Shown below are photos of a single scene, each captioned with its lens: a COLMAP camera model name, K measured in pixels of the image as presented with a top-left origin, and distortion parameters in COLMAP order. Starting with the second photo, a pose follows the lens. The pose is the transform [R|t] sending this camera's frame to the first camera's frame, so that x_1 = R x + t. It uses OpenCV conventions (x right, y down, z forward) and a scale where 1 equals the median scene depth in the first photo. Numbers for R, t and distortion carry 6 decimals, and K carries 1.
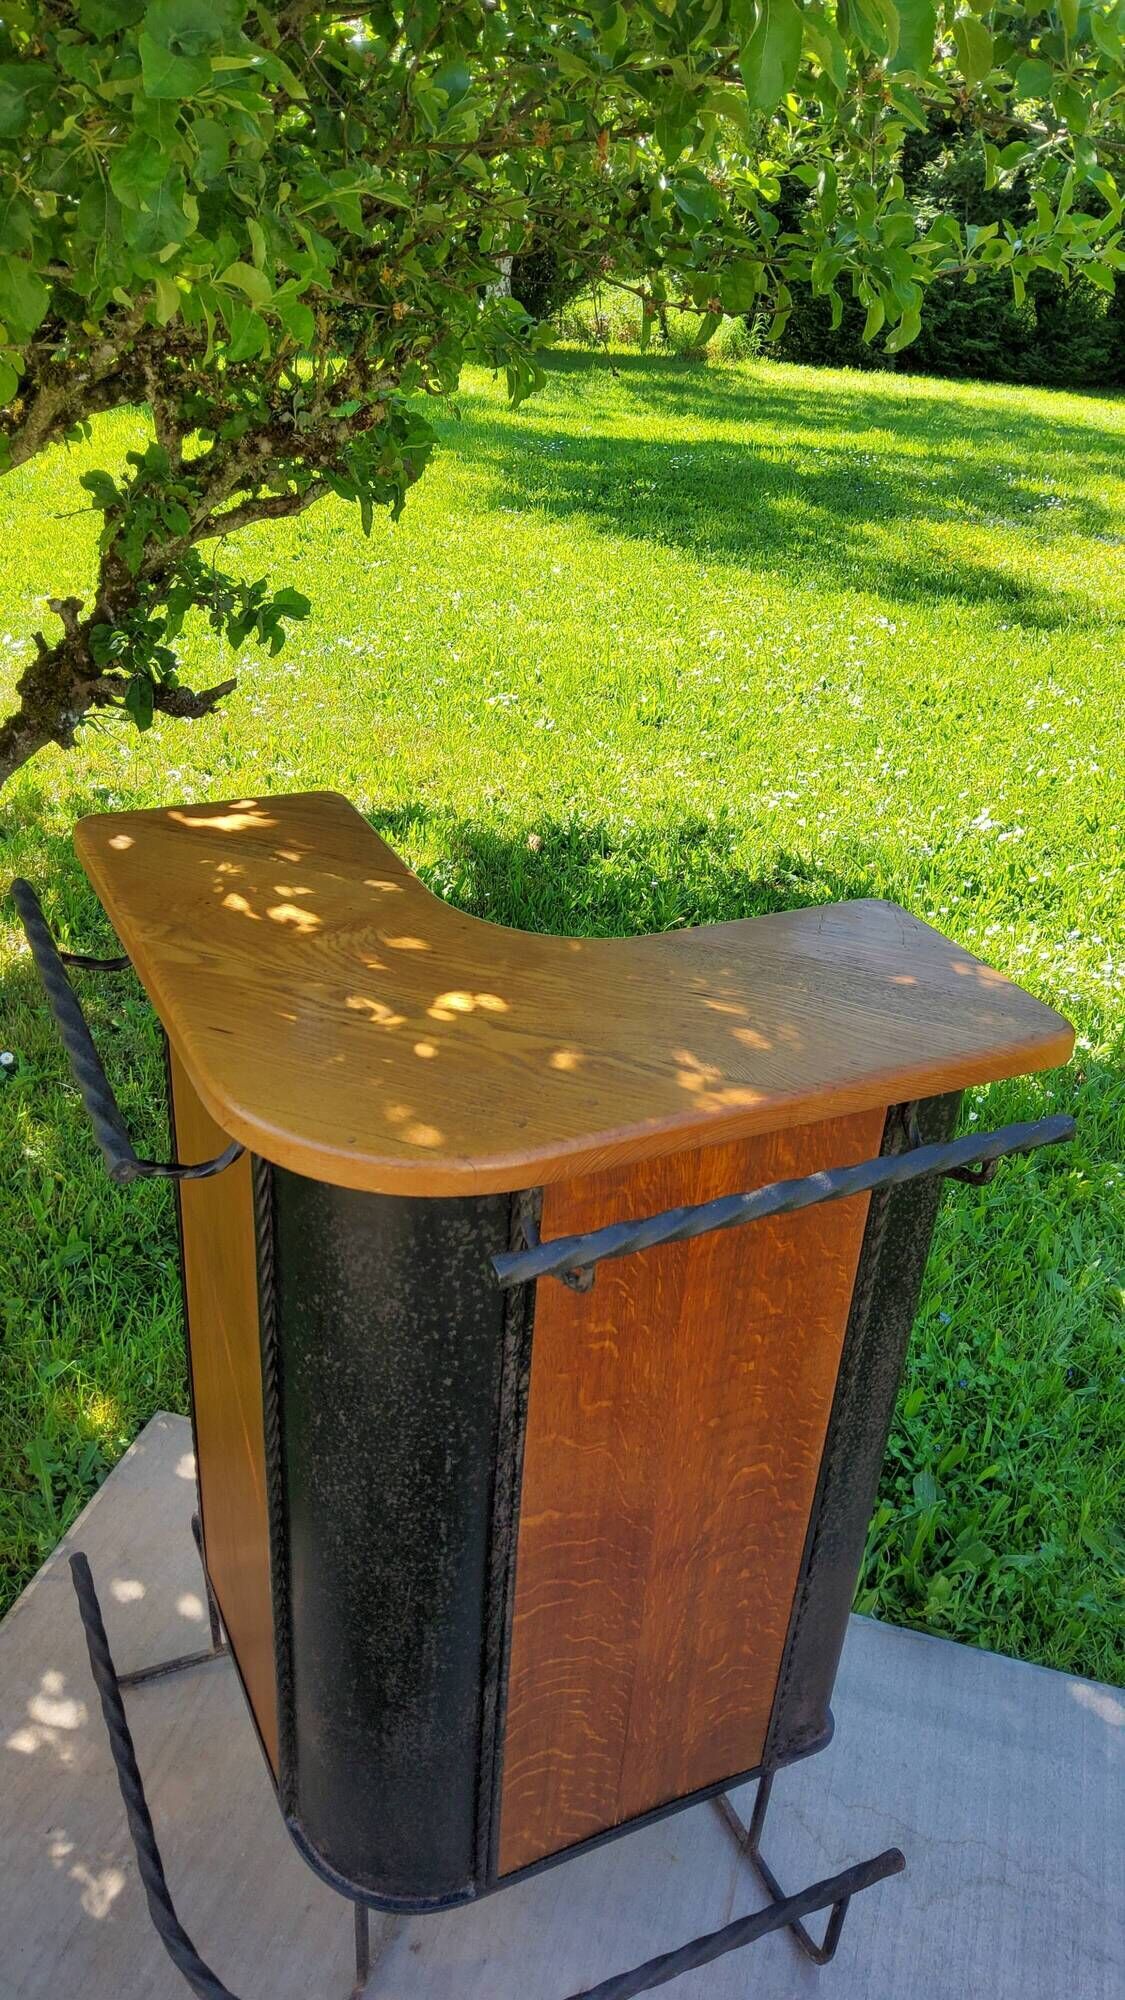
lens RADIAL K [[1500.8, 0, 565.3], [0, 1500.8, 990.7], [0, 0, 1]] dist [0.113397, -0.203898]
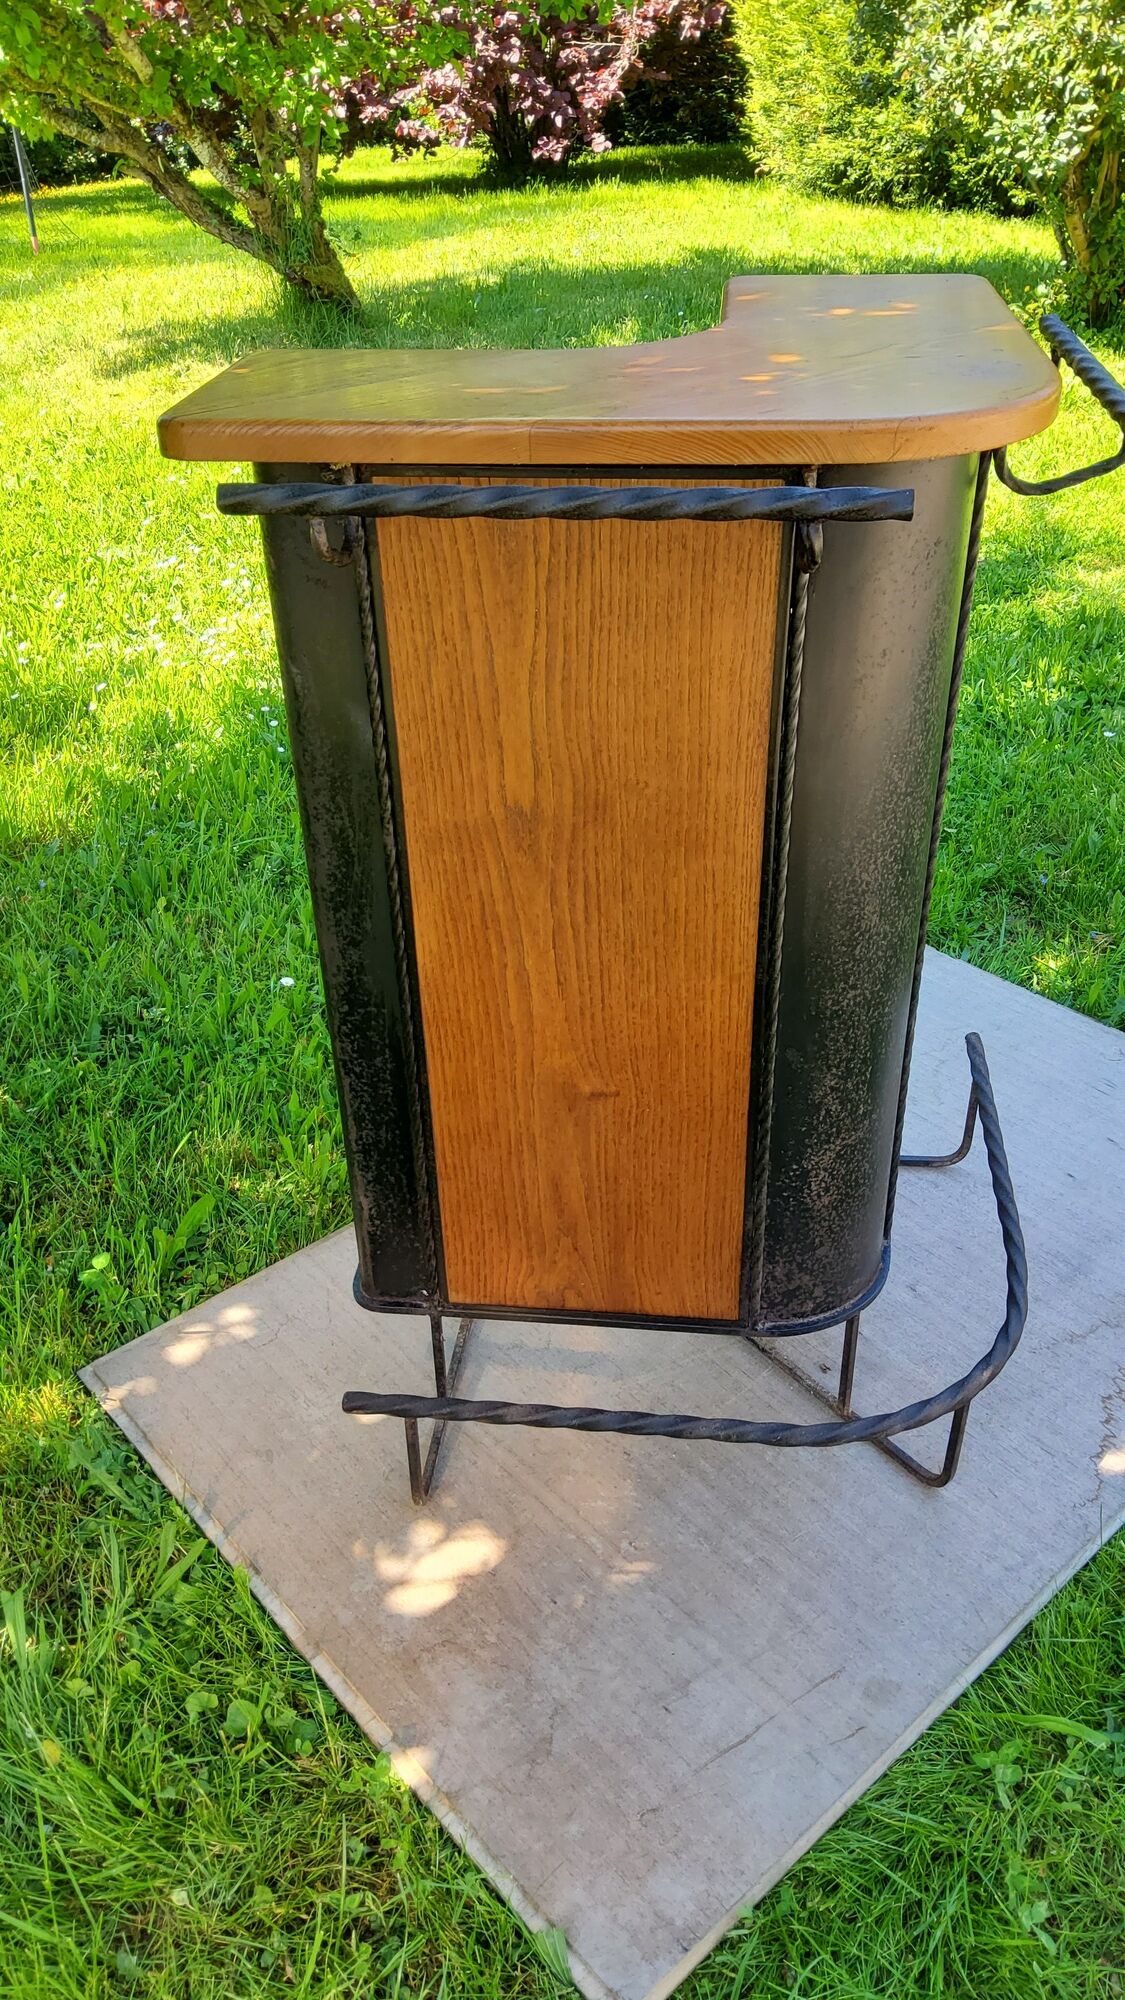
lens RADIAL K [[1500.8, 0, 565.3], [0, 1500.8, 990.7], [0, 0, 1]] dist [0.113397, -0.203898]
pose [[0.516106, -0.524010, 0.677531, -0.584739], [0.460315, 0.836770, 0.296525, -0.006196], [-0.722319, 0.158840, 0.673071, 0.263534]]
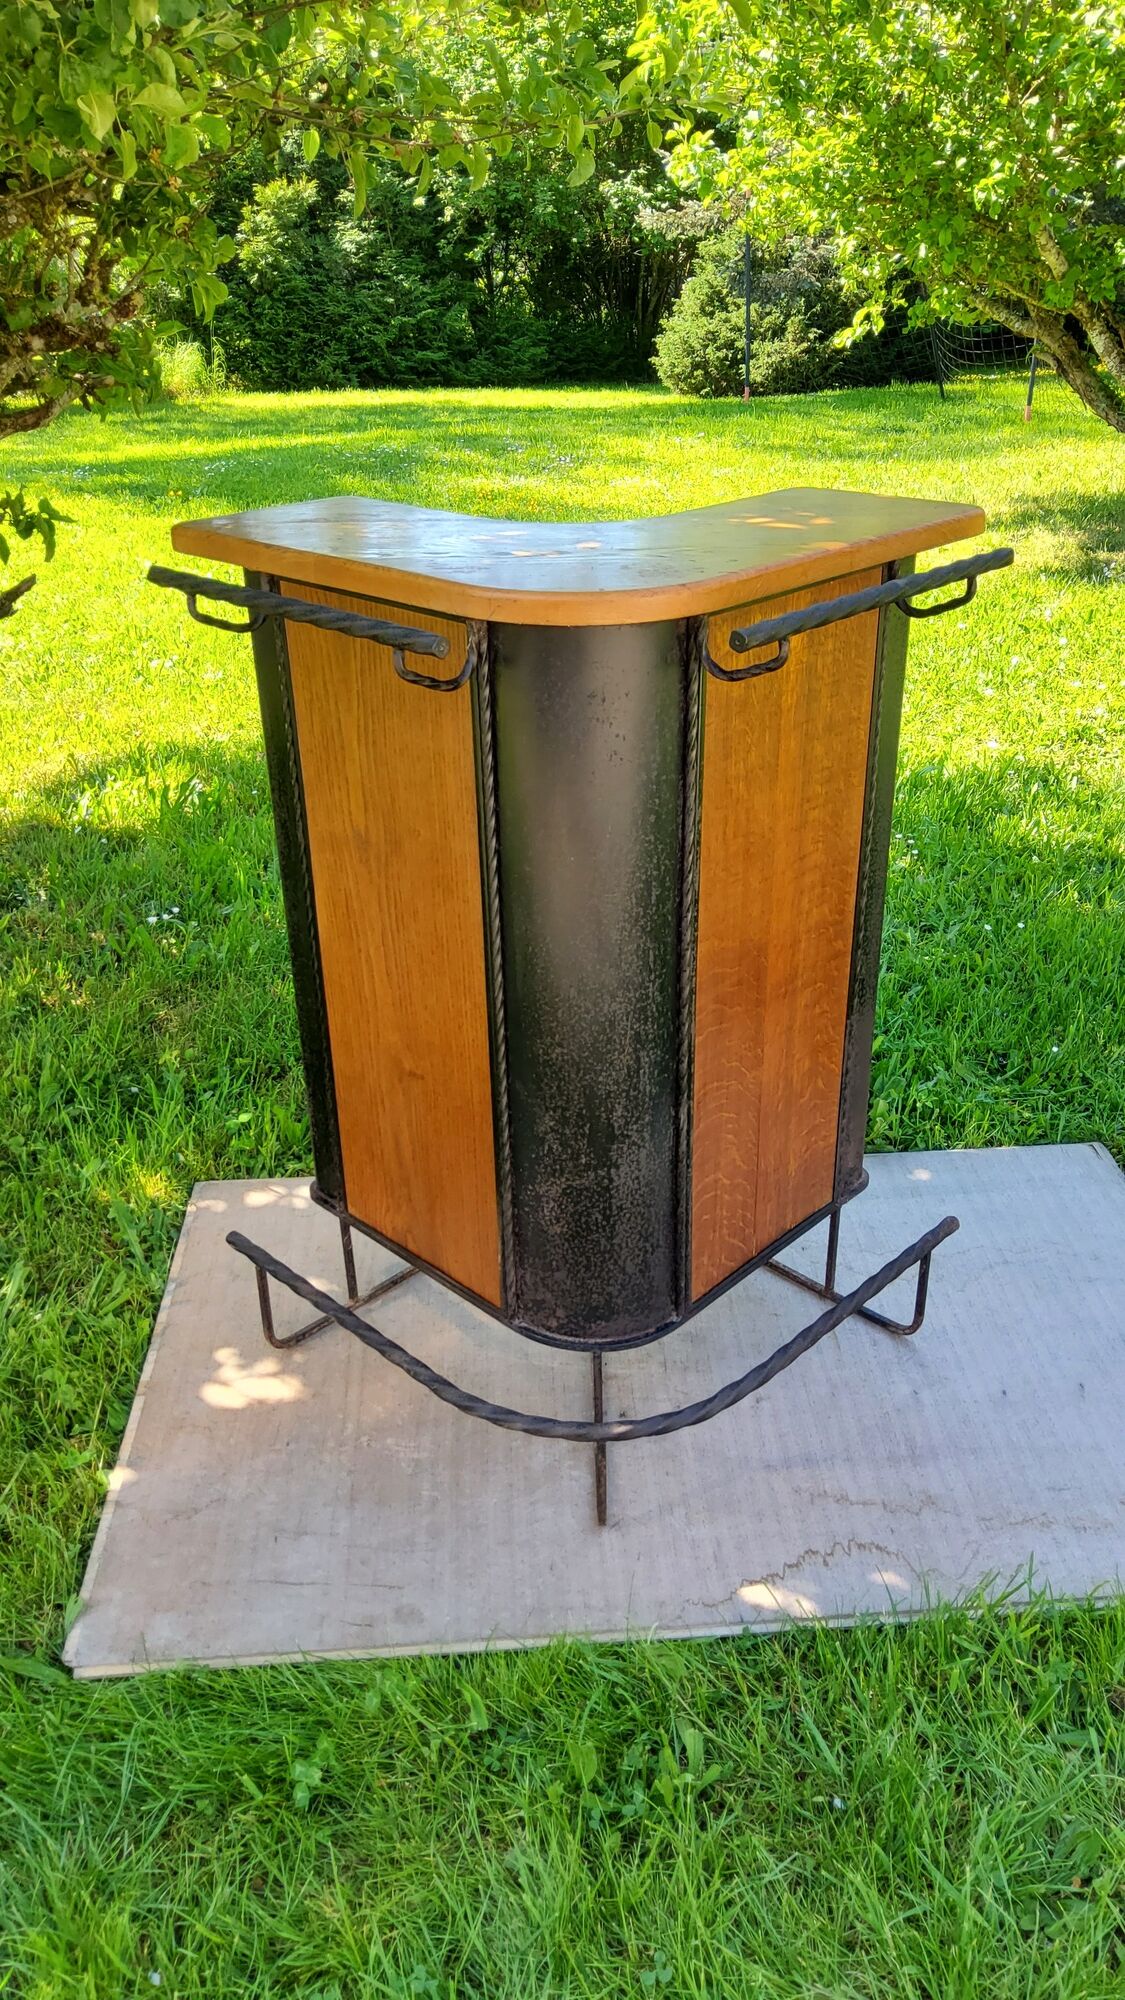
lens RADIAL K [[1500.8, 0, 565.3], [0, 1500.8, 990.7], [0, 0, 1]] dist [0.113397, -0.203898]
pose [[0.934136, -0.226287, 0.276015, -0.297153], [0.234165, 0.972186, 0.004531, 0.205256], [-0.269363, 0.060401, 0.961143, -0.137752]]
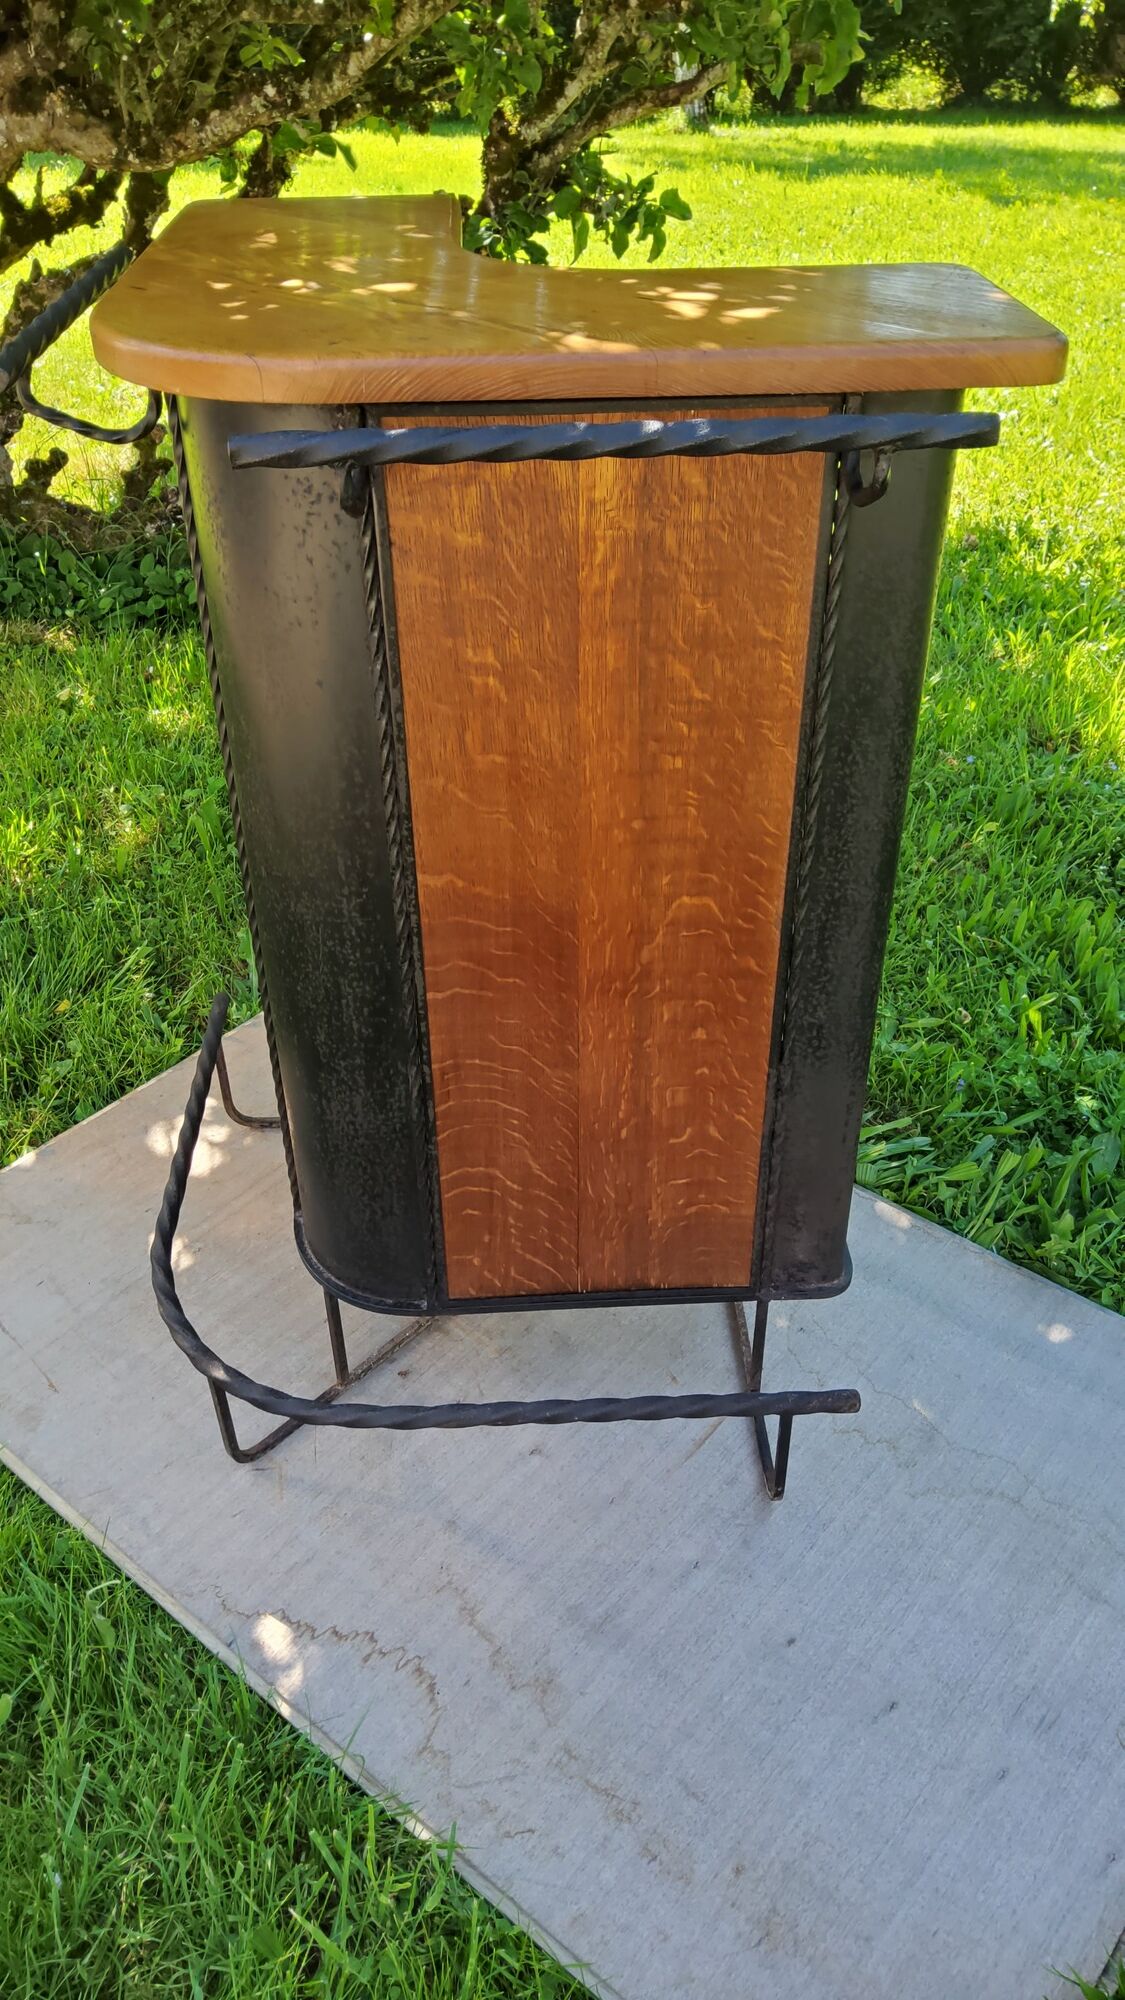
lens RADIAL K [[1500.8, 0, 565.3], [0, 1500.8, 990.7], [0, 0, 1]] dist [0.113397, -0.203898]
pose [[0.920398, 0.167535, -0.353271, 0.242397], [-0.131528, 0.983556, 0.123762, 0.167193], [0.368196, -0.067445, 0.927299, 0.069372]]
